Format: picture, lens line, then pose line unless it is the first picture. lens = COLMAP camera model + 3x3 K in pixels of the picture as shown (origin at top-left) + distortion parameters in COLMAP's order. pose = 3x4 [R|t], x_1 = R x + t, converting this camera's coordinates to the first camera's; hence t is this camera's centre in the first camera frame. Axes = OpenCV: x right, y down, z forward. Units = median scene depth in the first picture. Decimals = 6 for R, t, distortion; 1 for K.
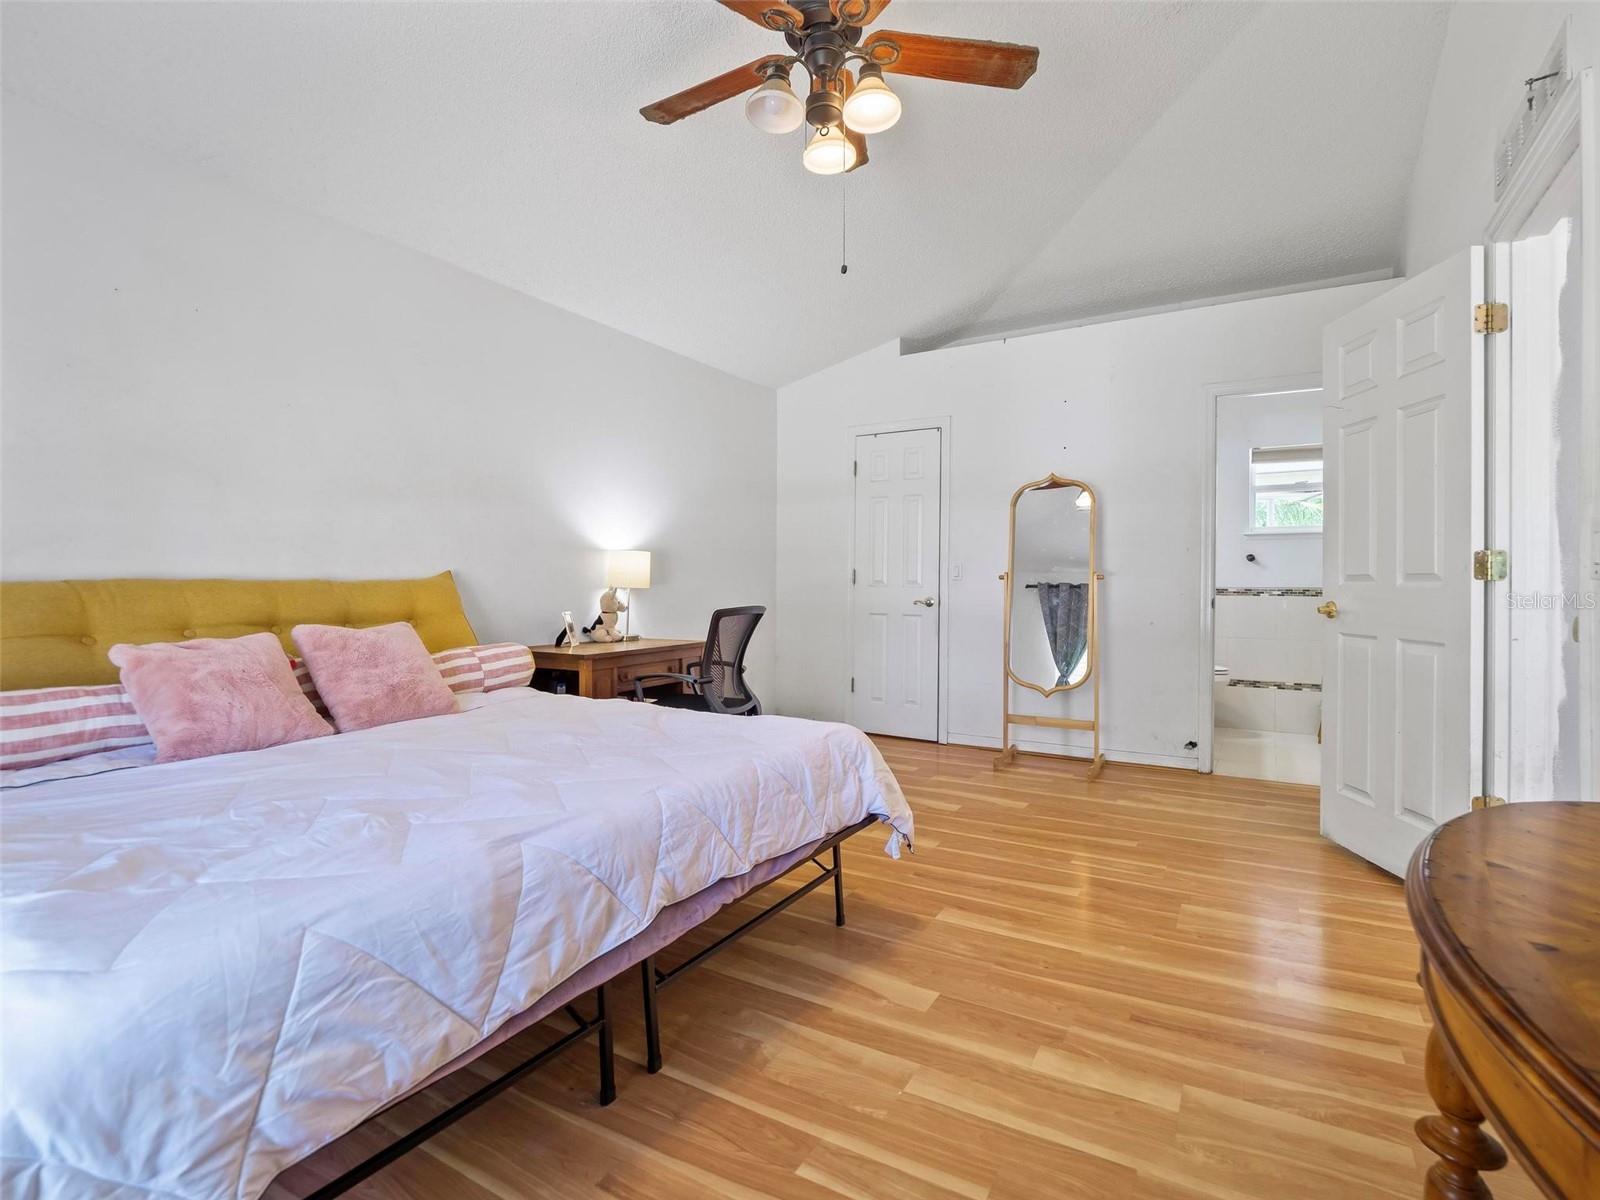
lens RADIAL K [[784.1, 0, 806.2], [0, 784.1, 594.8], [0, 0, 1]] dist [-0.009190, -0.003489]
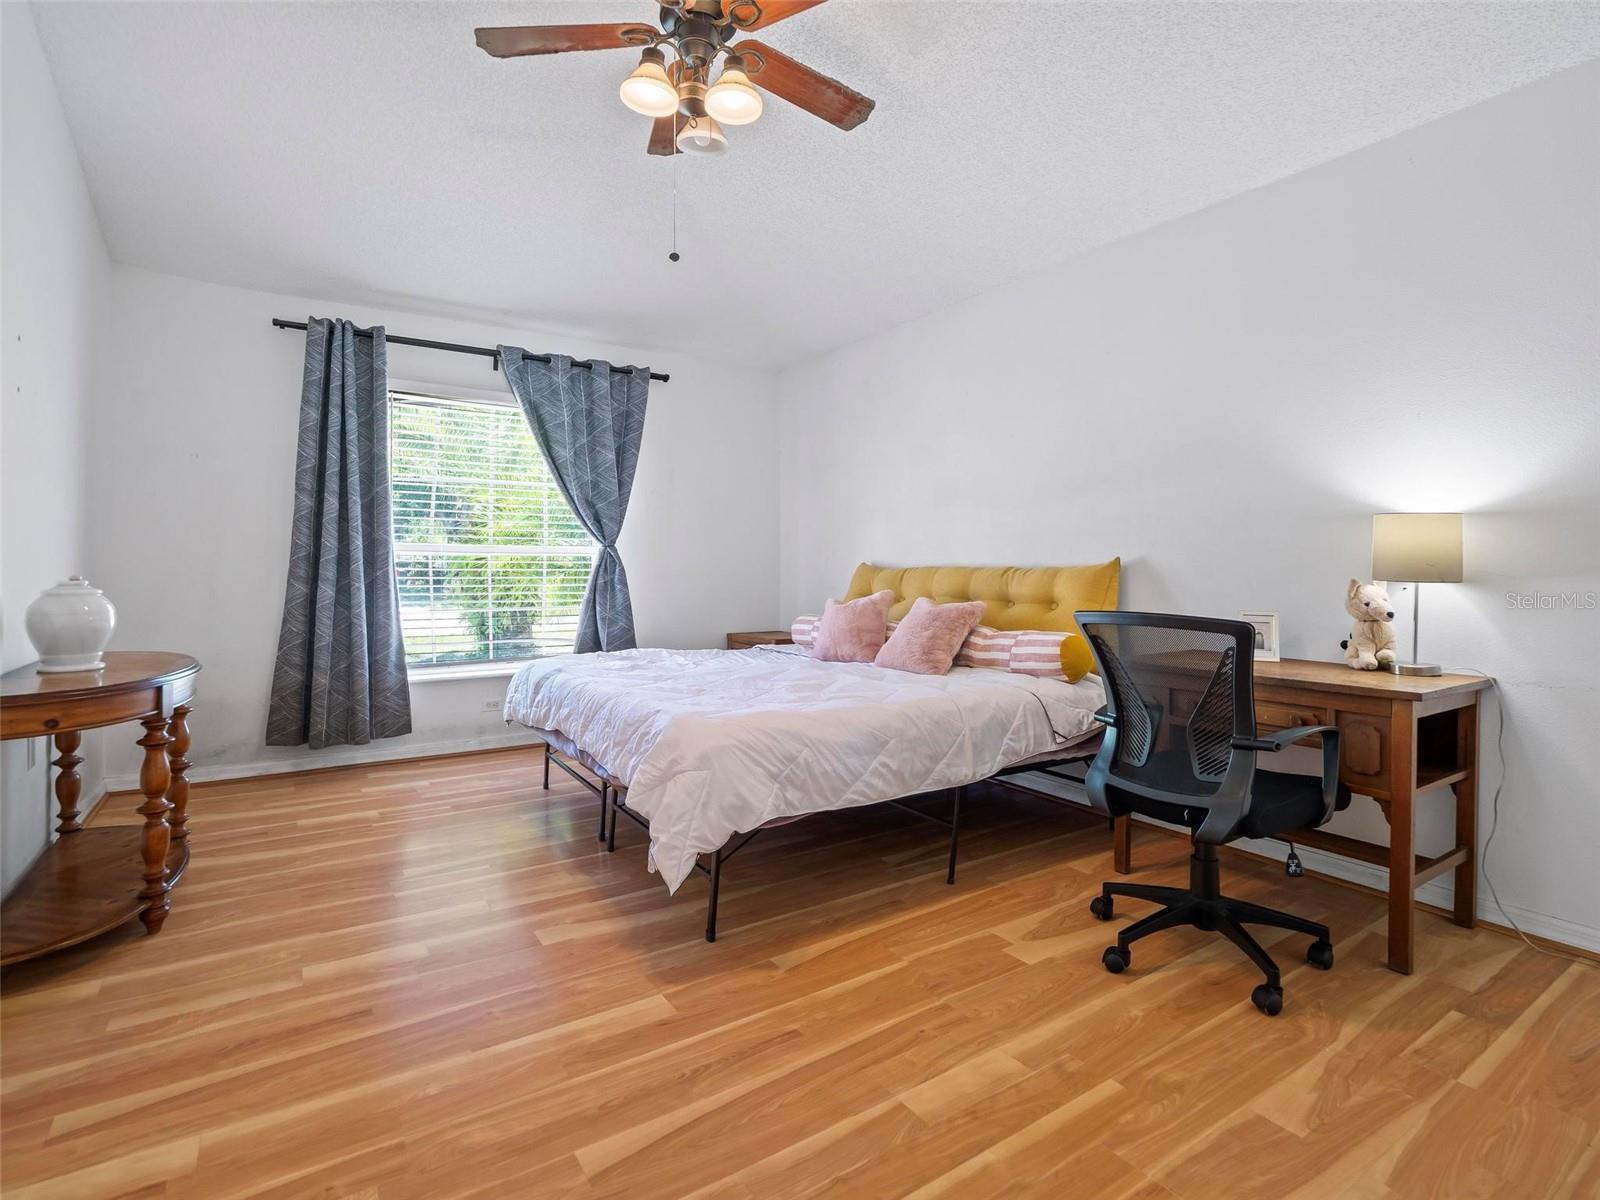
lens RADIAL K [[784.1, 0, 780.3], [0, 784.1, 579.5], [0, 0, 1]] dist [-0.009190, -0.003489]
pose [[-0.453371, 0.013458, -0.891220, 1.053920], [-0.016802, 0.999579, 0.023642, -0.032944], [0.891163, 0.025693, -0.452954, 1.899086]]
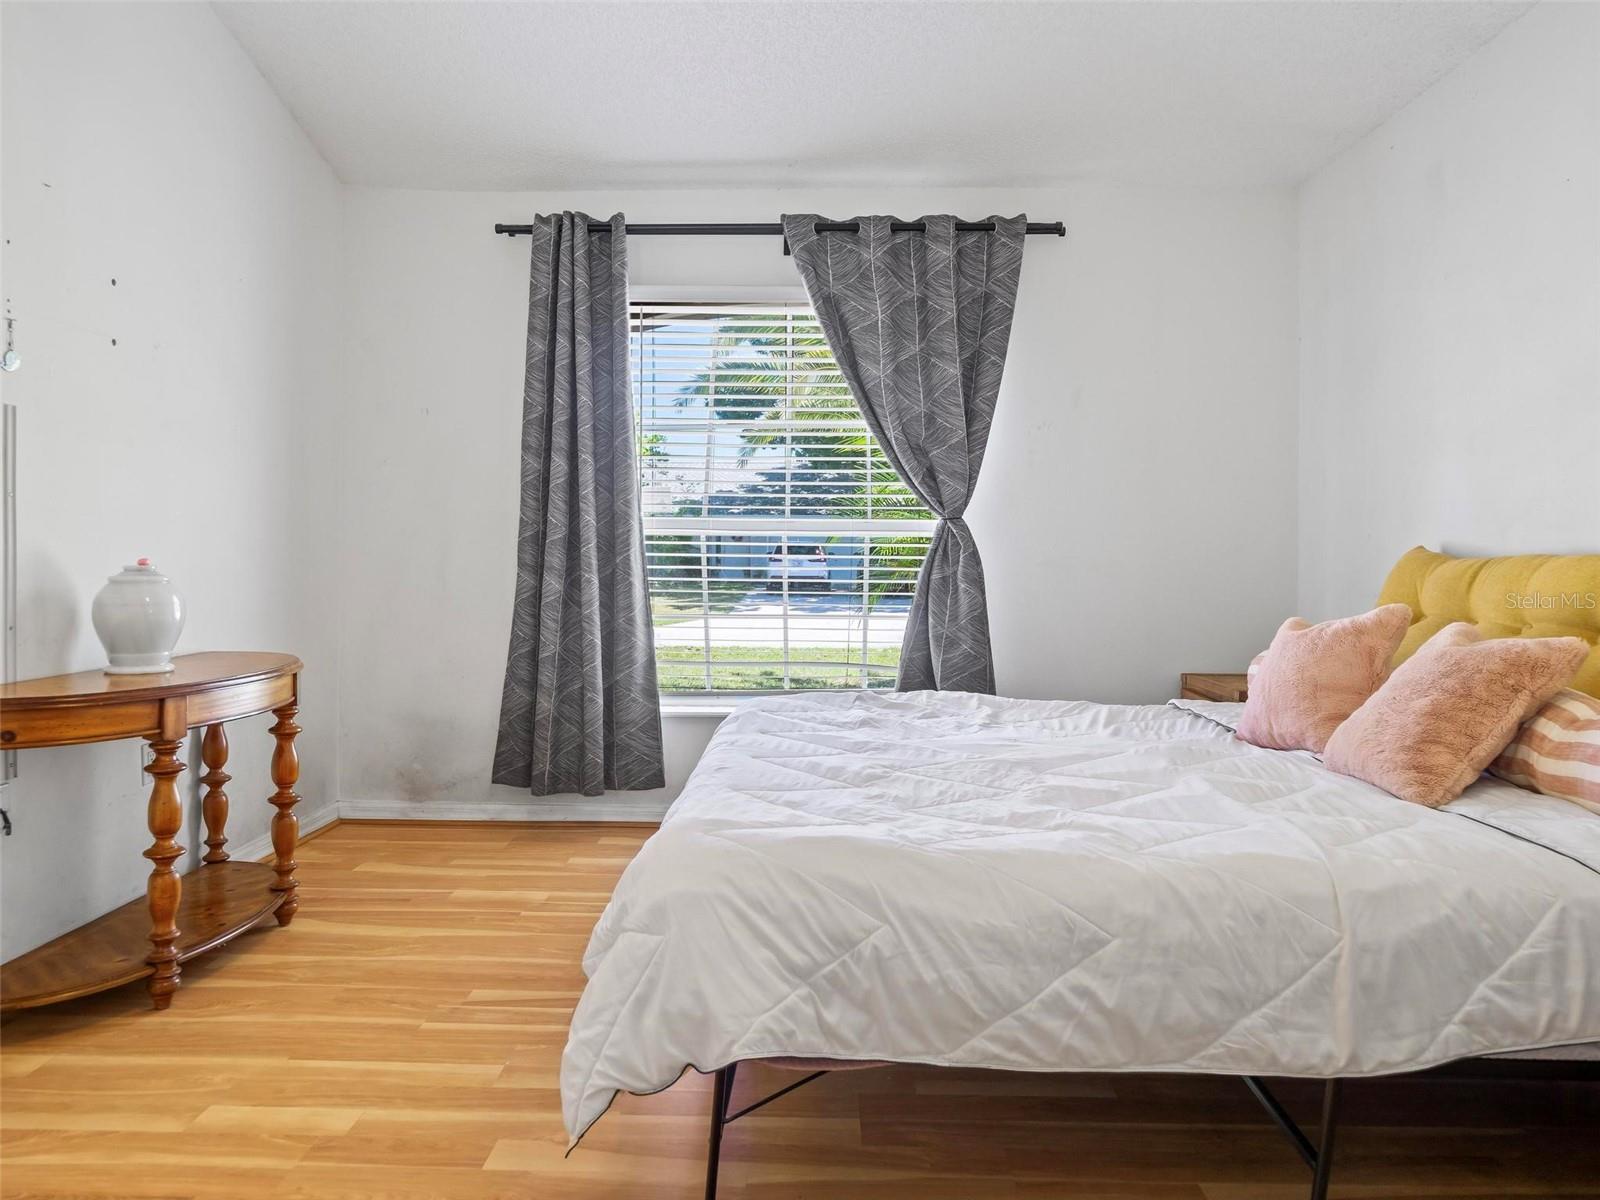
lens RADIAL K [[1160.4, 0, 793.4], [0, 1160.4, 584.0], [0, 0, 1]] dist [0.003565, -0.004140]
pose [[-0.875393, 0.008611, -0.483336, 0.441510], [-0.013828, 0.998986, 0.042841, -0.037123], [0.483215, 0.044186, -0.874386, 2.109649]]
